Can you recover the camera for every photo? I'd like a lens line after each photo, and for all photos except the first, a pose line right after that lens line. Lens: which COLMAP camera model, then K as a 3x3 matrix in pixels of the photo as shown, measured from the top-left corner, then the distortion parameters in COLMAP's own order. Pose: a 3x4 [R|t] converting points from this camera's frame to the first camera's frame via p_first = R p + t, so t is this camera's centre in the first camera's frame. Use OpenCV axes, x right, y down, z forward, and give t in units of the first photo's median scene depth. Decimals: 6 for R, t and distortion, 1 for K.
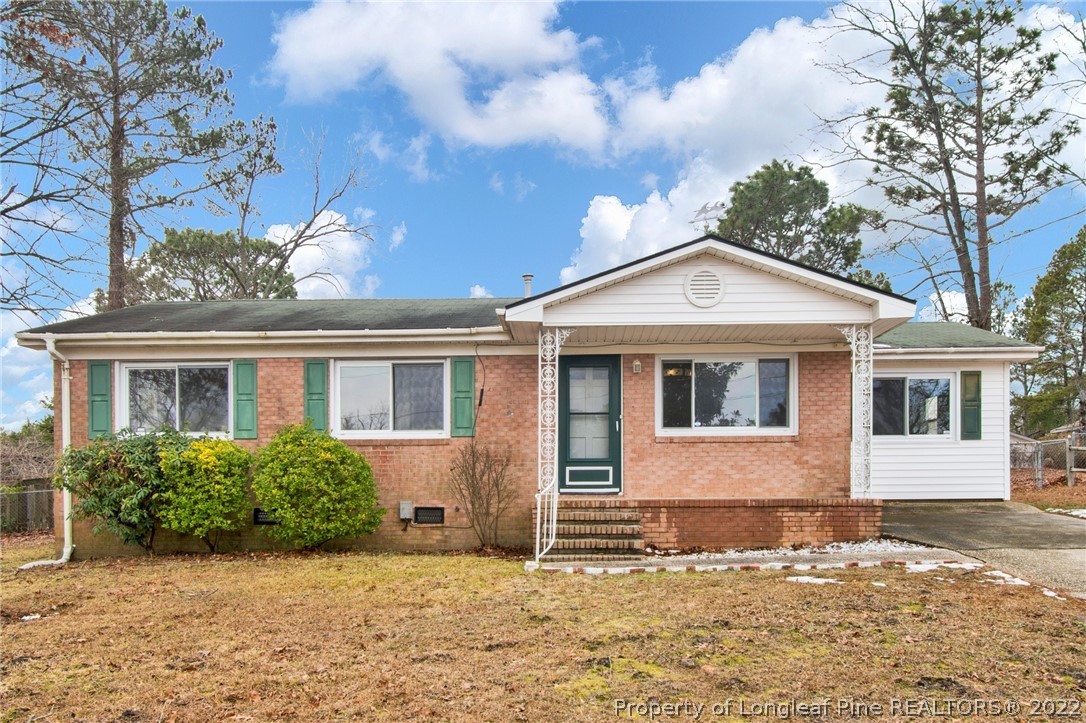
lens RADIAL K [[886.5, 0, 542.9], [0, 886.5, 401.4], [0, 0, 1]] dist [-0.008515, -0.020634]
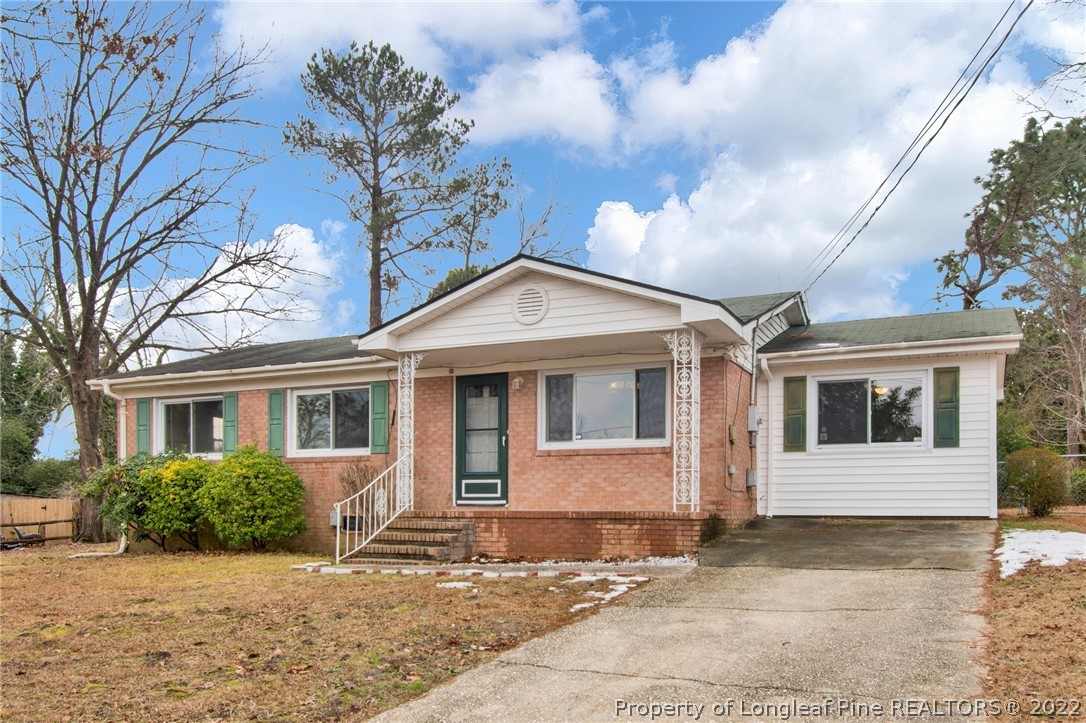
lens RADIAL K [[901.5, 0, 521.4], [0, 901.5, 416.6], [0, 0, 1]] dist [-0.007446, -0.008934]
pose [[0.911036, -0.032809, -0.411019, 0.544526], [0.032270, 0.999445, -0.008251, 0.008563], [0.411062, -0.005746, 0.911589, 0.038056]]
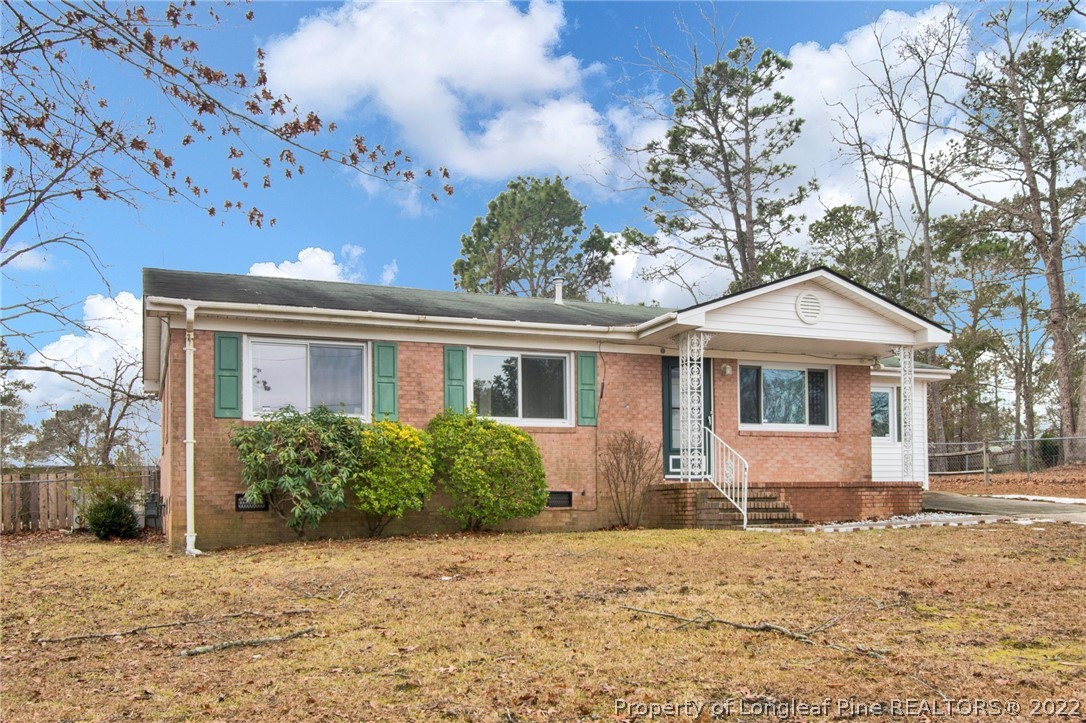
lens RADIAL K [[975.5, 0, 565.4], [0, 975.5, 361.8], [0, 0, 1]] dist [-0.041391, -0.001499]
pose [[0.911552, 0.055337, 0.407444, -0.606560], [-0.033120, 0.997564, -0.061386, 0.035885], [-0.409849, 0.042462, 0.911165, -0.074581]]
